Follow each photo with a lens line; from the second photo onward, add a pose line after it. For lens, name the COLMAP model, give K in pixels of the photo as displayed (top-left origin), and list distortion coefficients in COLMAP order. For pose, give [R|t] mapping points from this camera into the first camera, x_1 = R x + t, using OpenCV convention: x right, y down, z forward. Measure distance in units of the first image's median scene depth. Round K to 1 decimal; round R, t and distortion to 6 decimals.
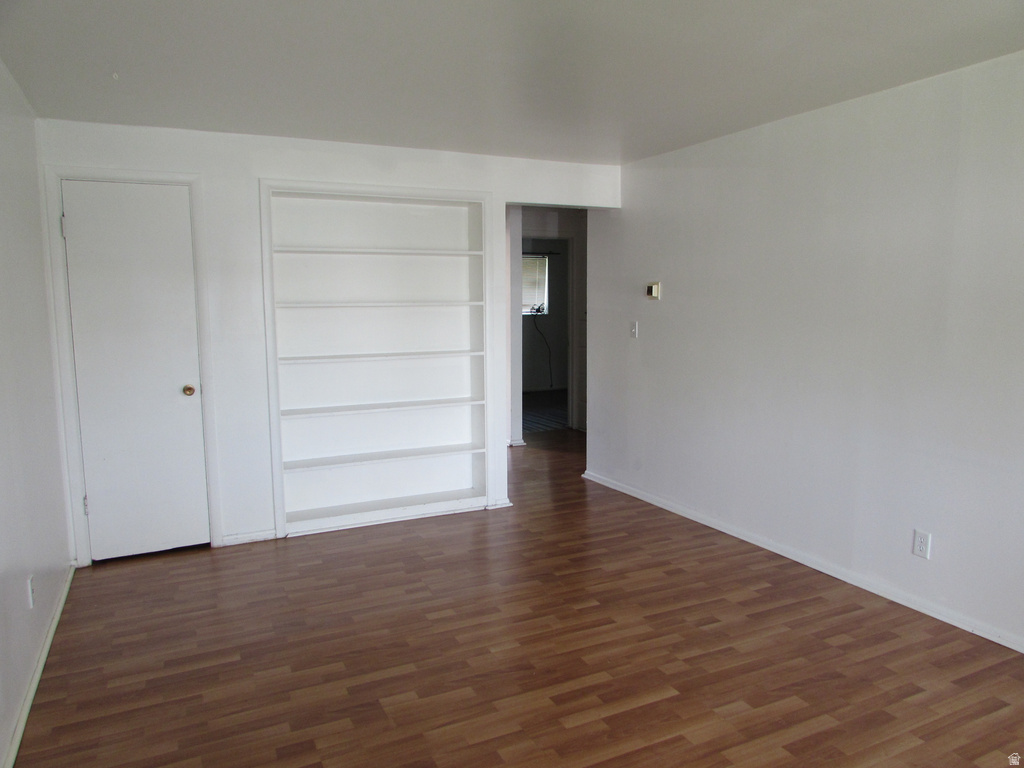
lens RADIAL K [[739.0, 0, 512.7], [0, 739.0, 383.9], [0, 0, 1]] dist [-0.020524, 0.003203]
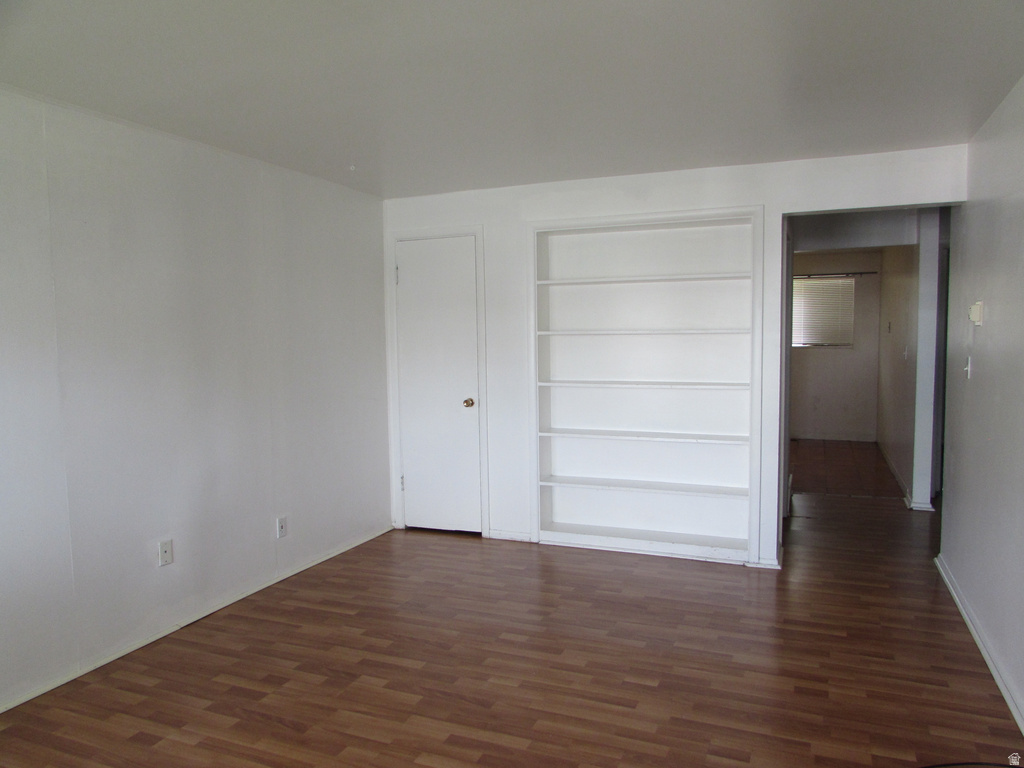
lens RADIAL K [[739.0, 0, 512.4], [0, 739.0, 383.8], [0, 0, 1]] dist [-0.020524, 0.003203]
pose [[0.652572, 0.052780, -0.755887, 0.526445], [-0.077785, 0.996967, 0.002460, -0.031190], [0.753724, 0.057192, 0.654698, 0.252207]]
